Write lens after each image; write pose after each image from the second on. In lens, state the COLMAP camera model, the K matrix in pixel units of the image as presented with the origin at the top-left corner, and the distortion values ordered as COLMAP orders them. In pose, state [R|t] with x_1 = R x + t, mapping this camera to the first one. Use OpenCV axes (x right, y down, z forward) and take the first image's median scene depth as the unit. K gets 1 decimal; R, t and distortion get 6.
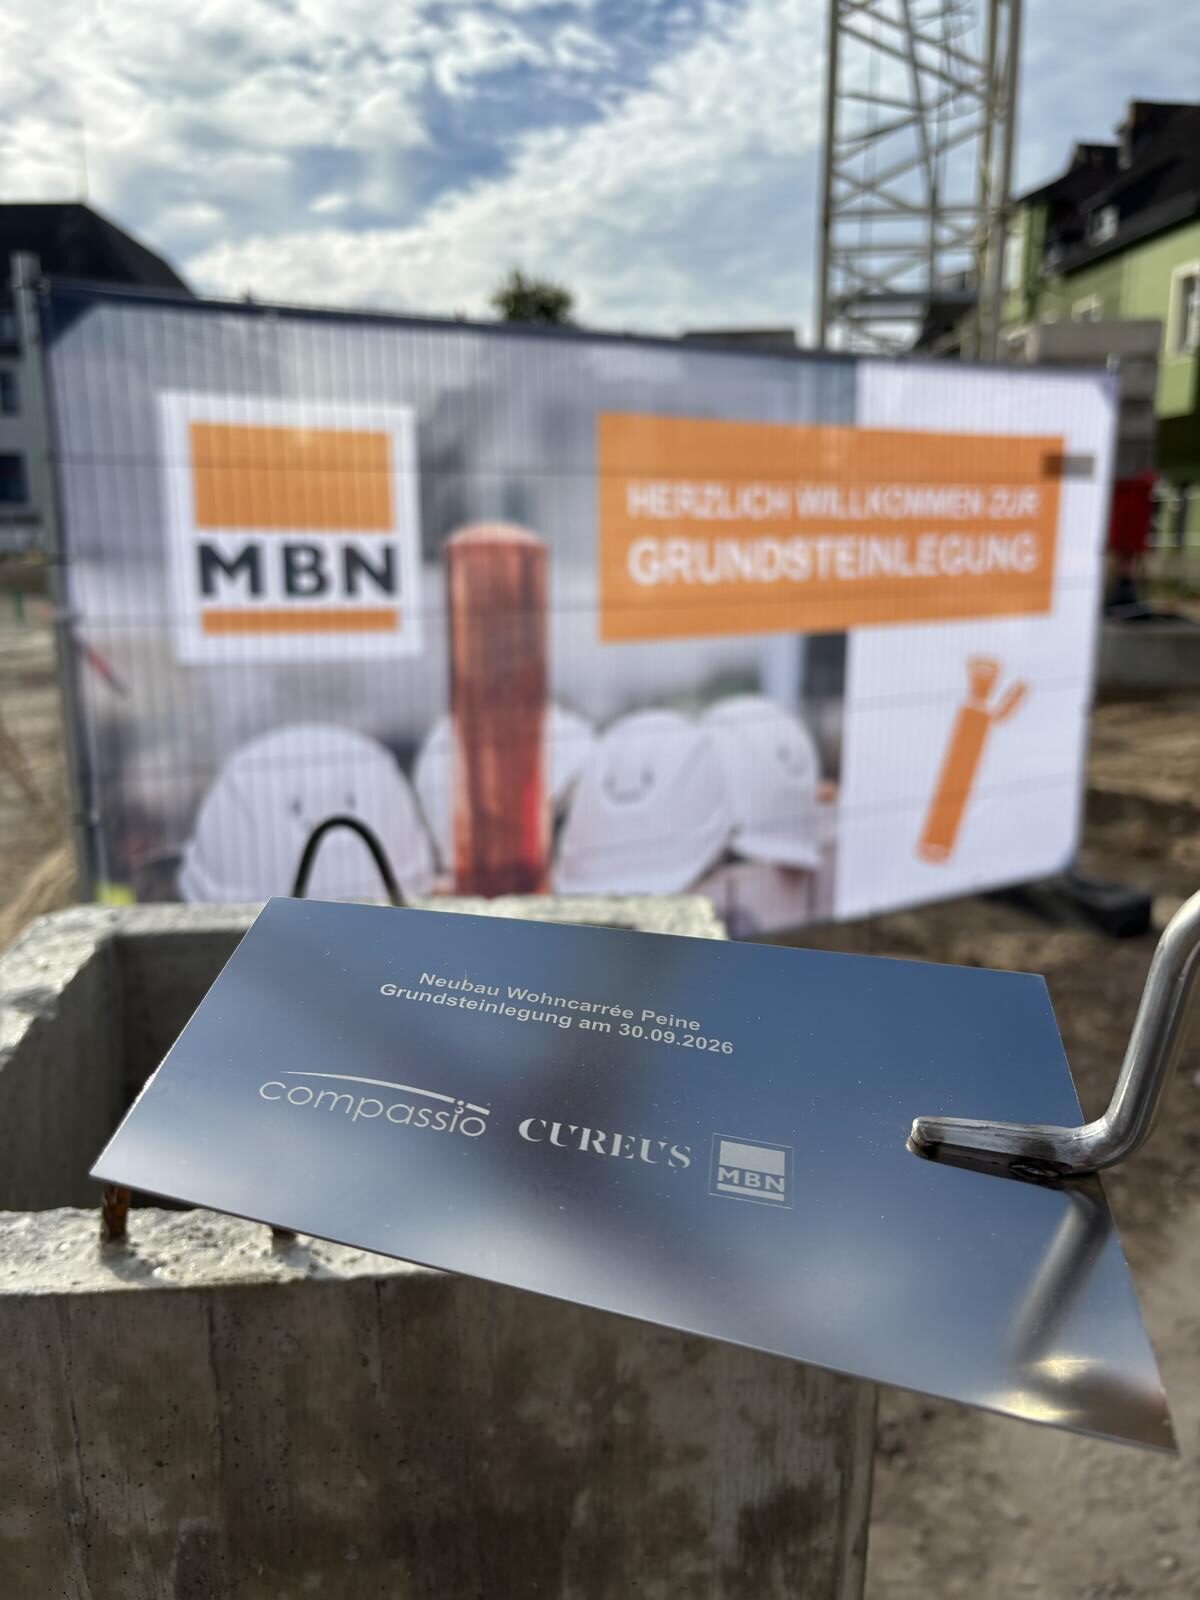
lens RADIAL K [[1290.5, 0, 585.7], [0, 1290.5, 792.3], [0, 0, 1]] dist [0.056790, -0.015591]
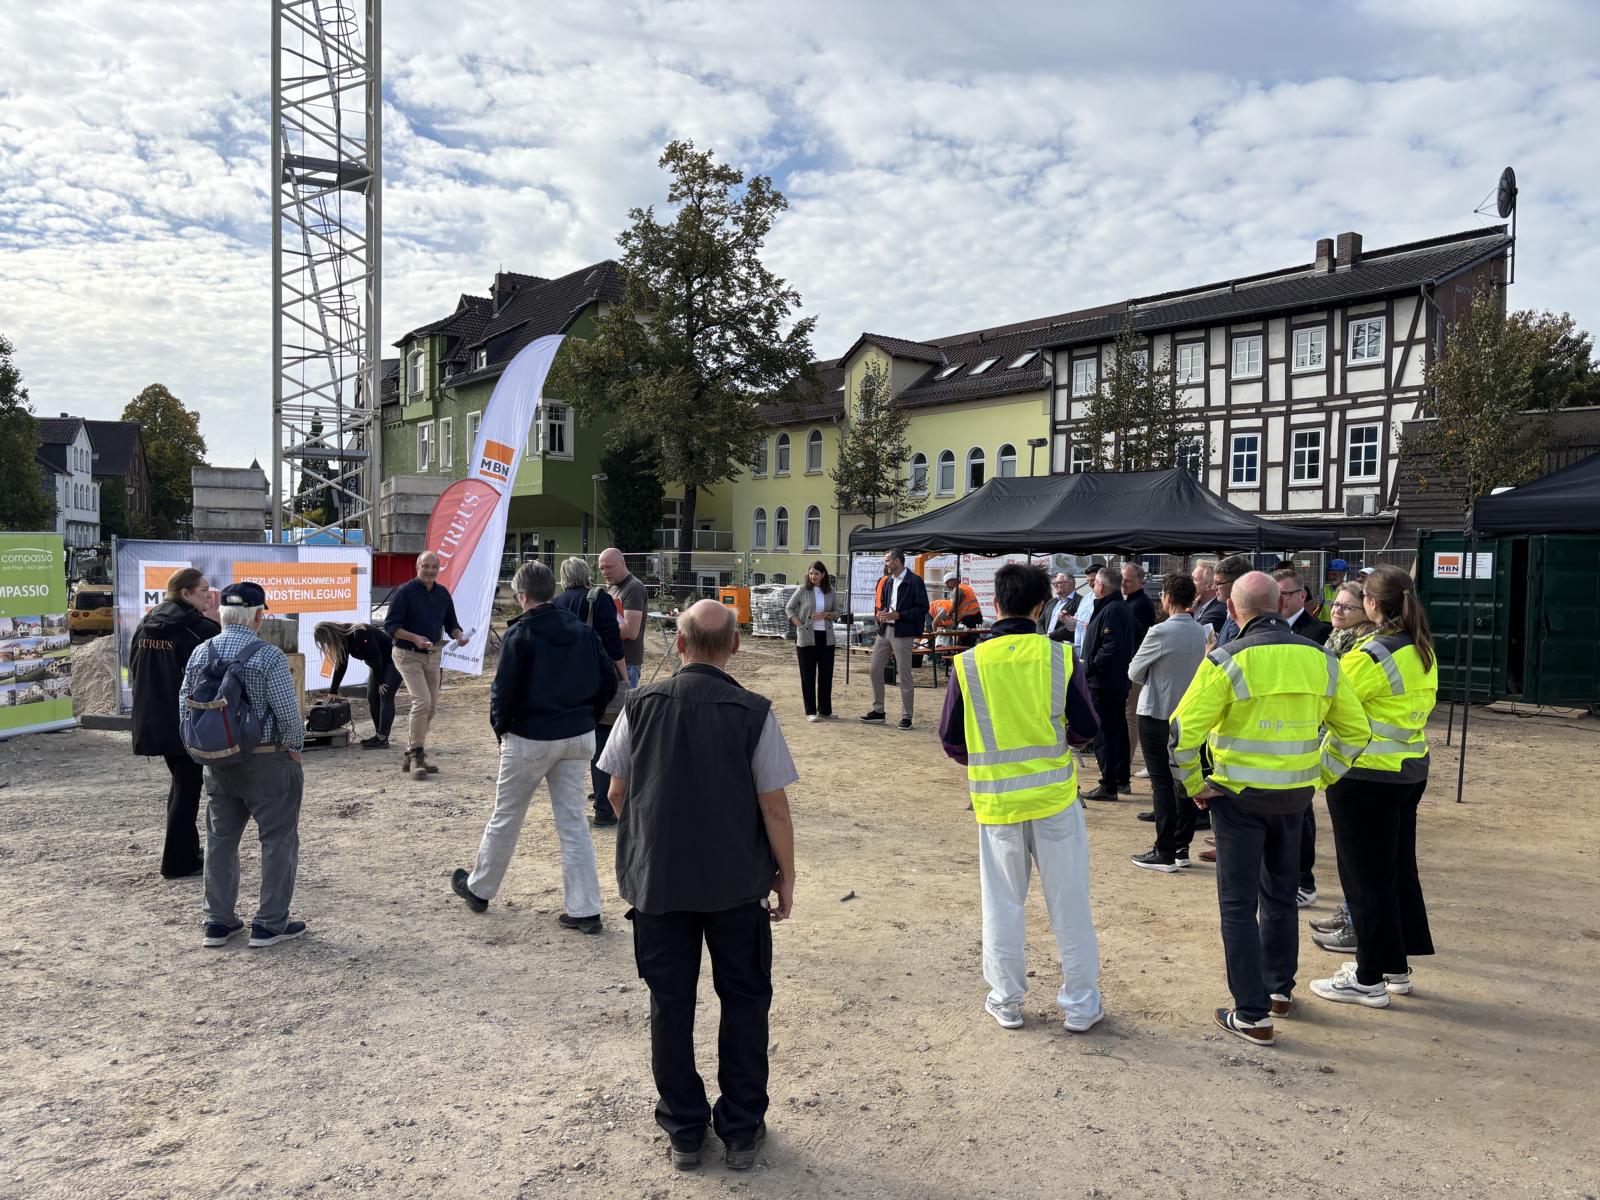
lens RADIAL K [[1290.5, 0, 763.9], [0, 1290.5, 595.6], [0, 0, 1]] dist [0.056790, -0.015591]
pose [[0.858756, 0.001352, 0.512383, -0.546467], [0.087860, 0.984797, -0.149851, 0.488118], [-0.504796, 0.173704, 0.845581, -2.767142]]
